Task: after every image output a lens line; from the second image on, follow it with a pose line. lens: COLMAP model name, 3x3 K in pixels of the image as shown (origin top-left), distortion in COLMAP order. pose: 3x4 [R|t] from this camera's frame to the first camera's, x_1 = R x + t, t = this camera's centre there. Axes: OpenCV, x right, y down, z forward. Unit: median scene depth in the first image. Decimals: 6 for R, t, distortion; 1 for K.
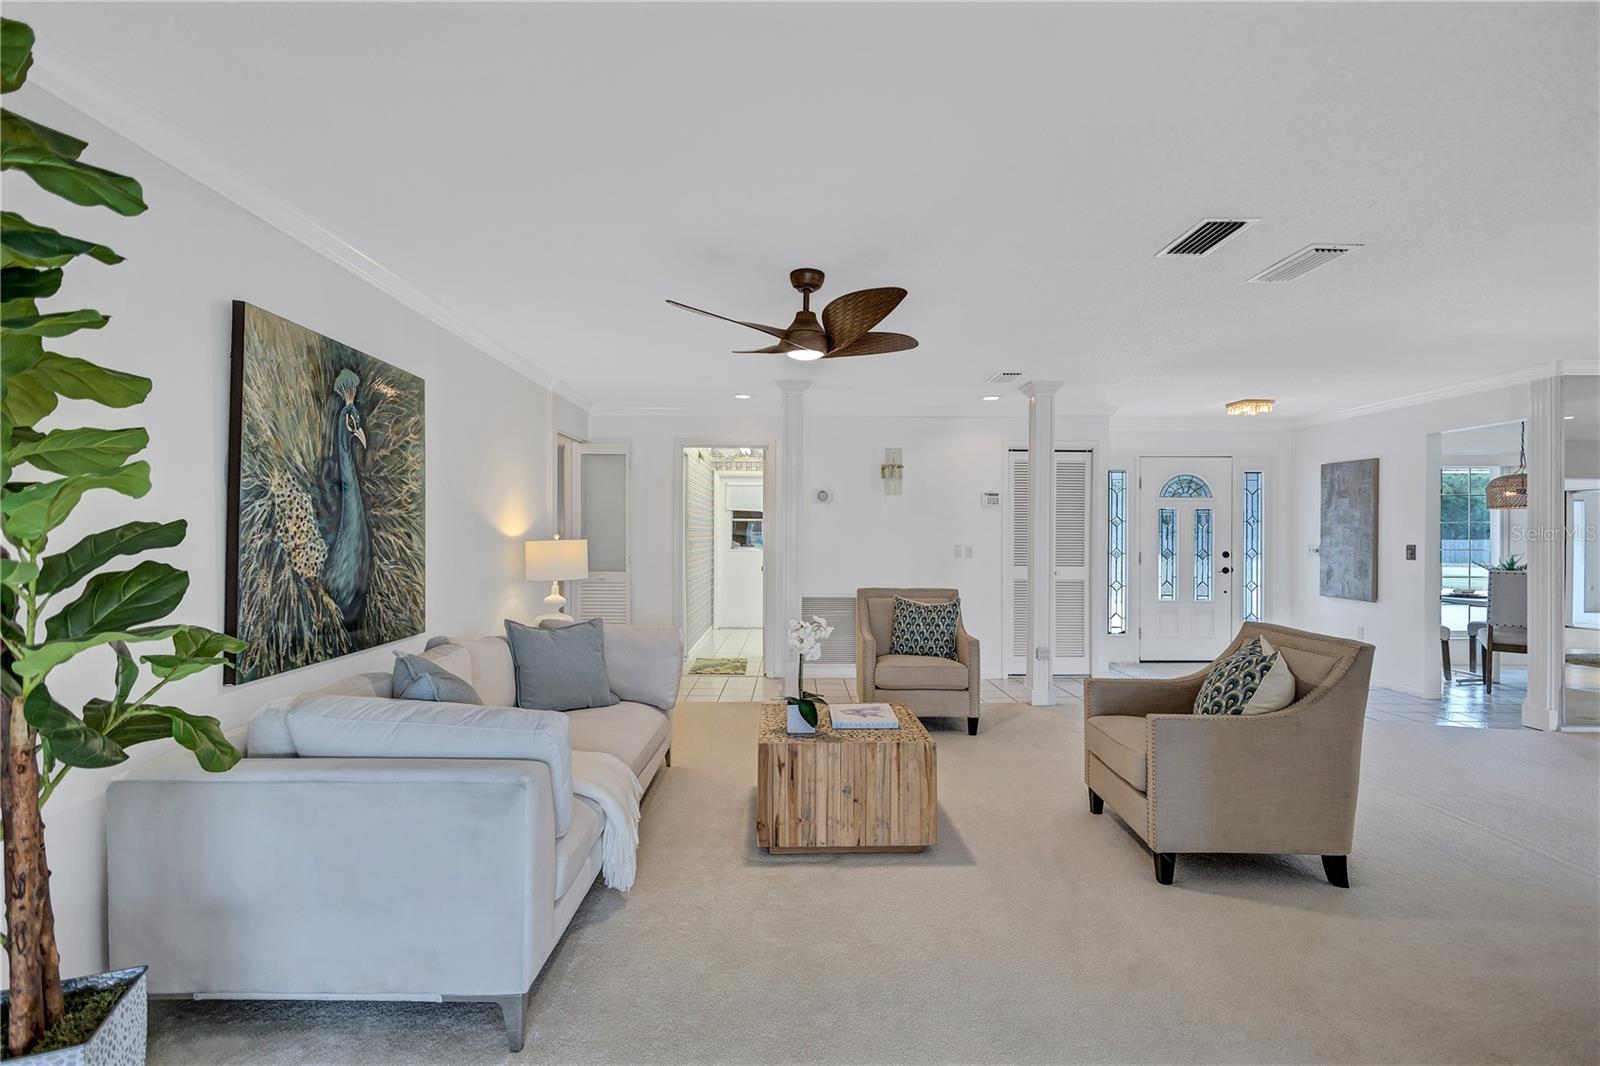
lens RADIAL K [[736.3, 0, 797.1], [0, 736.3, 531.6], [0, 0, 1]] dist [-0.000418, 0.000028]
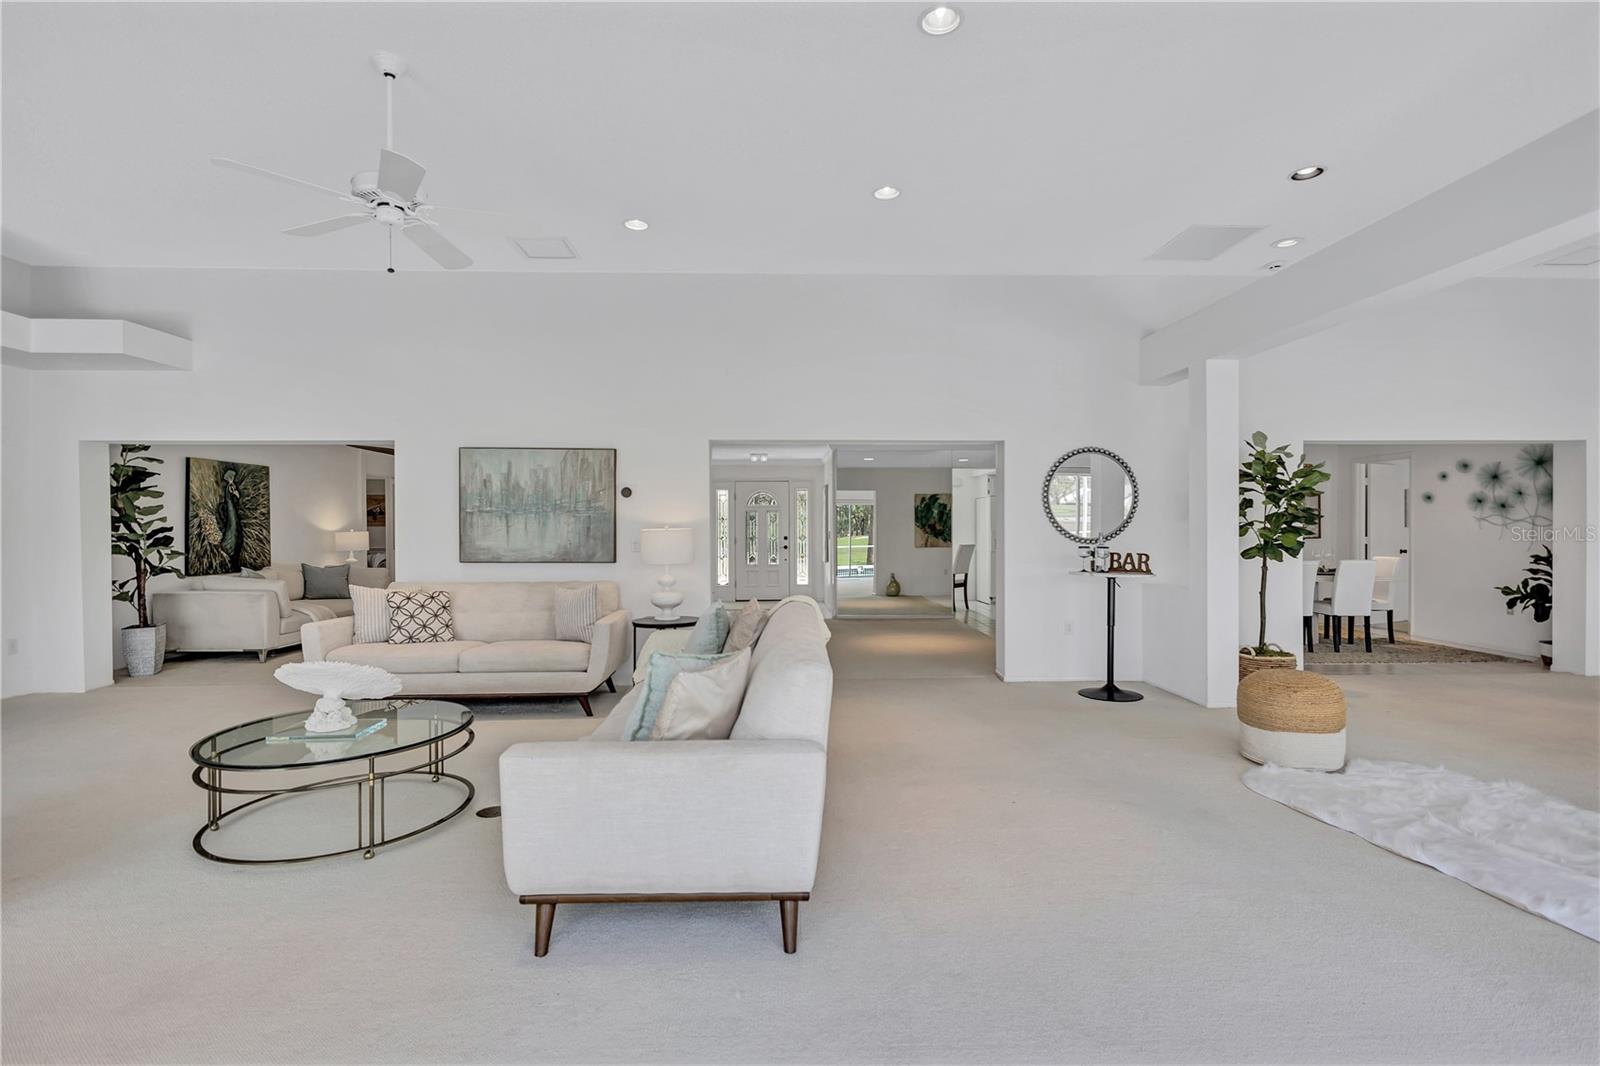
lens RADIAL K [[736.3, 0, 808.1], [0, 736.3, 530.7], [0, 0, 1]] dist [-0.000418, 0.000028]
pose [[0.999623, -0.007754, 0.026340, 1.626758], [0.007554, 0.999942, 0.007682, 0.003397], [-0.026398, -0.007480, 0.999624, -1.998063]]
